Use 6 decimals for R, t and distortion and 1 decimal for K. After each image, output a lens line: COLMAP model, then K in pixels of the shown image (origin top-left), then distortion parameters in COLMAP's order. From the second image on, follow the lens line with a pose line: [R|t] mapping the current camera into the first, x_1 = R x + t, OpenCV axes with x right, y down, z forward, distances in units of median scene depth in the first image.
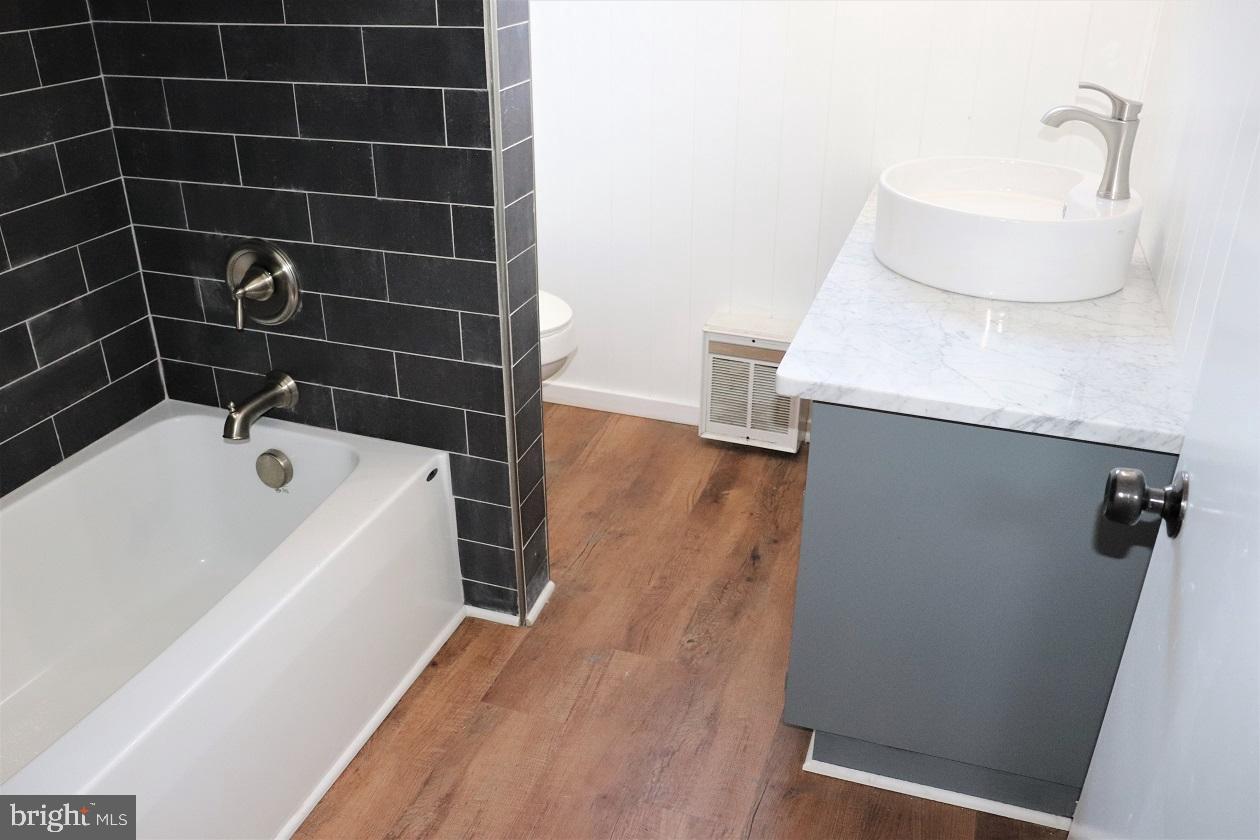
lens RADIAL K [[1022.7, 0, 623.2], [0, 1022.7, 417.6], [0, 0, 1]] dist [-0.122076, 0.021971]
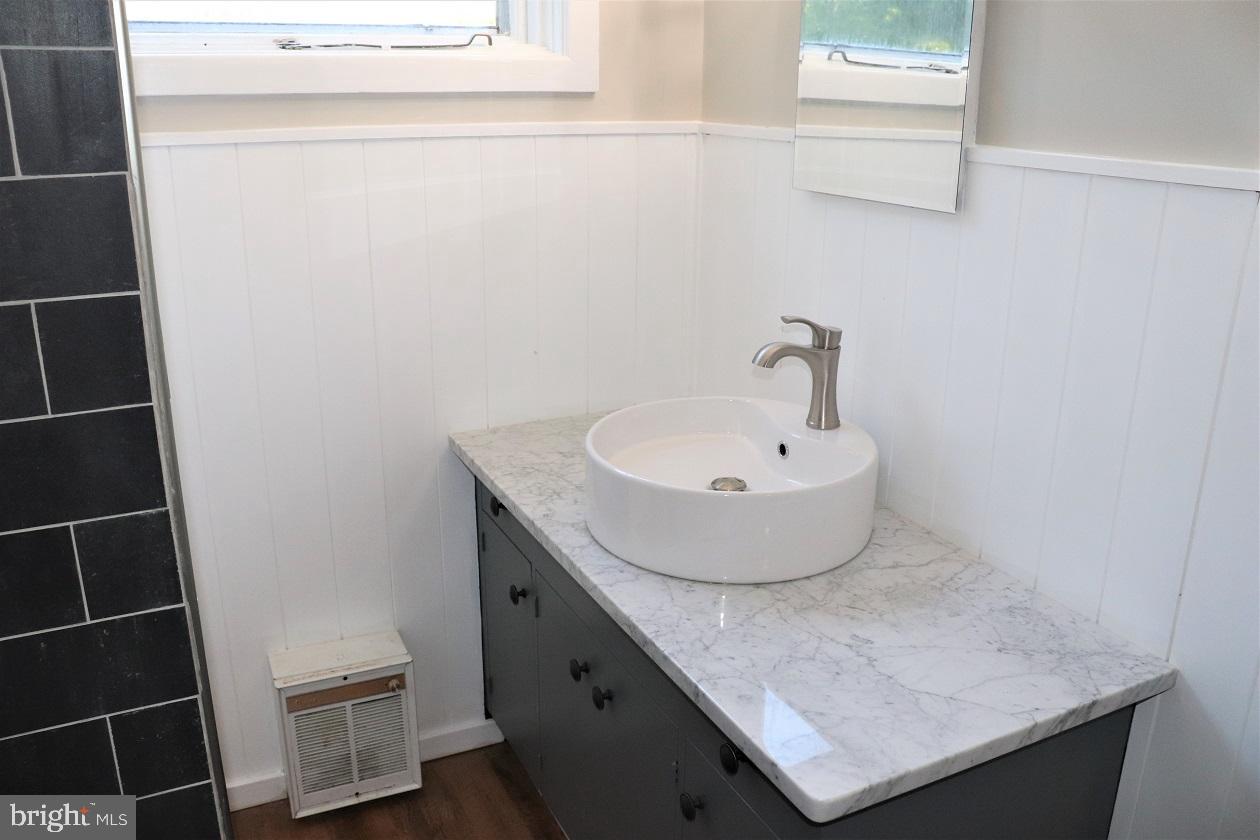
lens RADIAL K [[1022.7, 0, 630.7], [0, 1022.7, 423.3], [0, 0, 1]] dist [-0.122076, 0.021971]
pose [[0.702430, -0.214302, 0.678725, -0.306823], [0.316869, 0.948038, -0.028601, -0.264527], [-0.637328, 0.235157, 0.733836, 0.412858]]
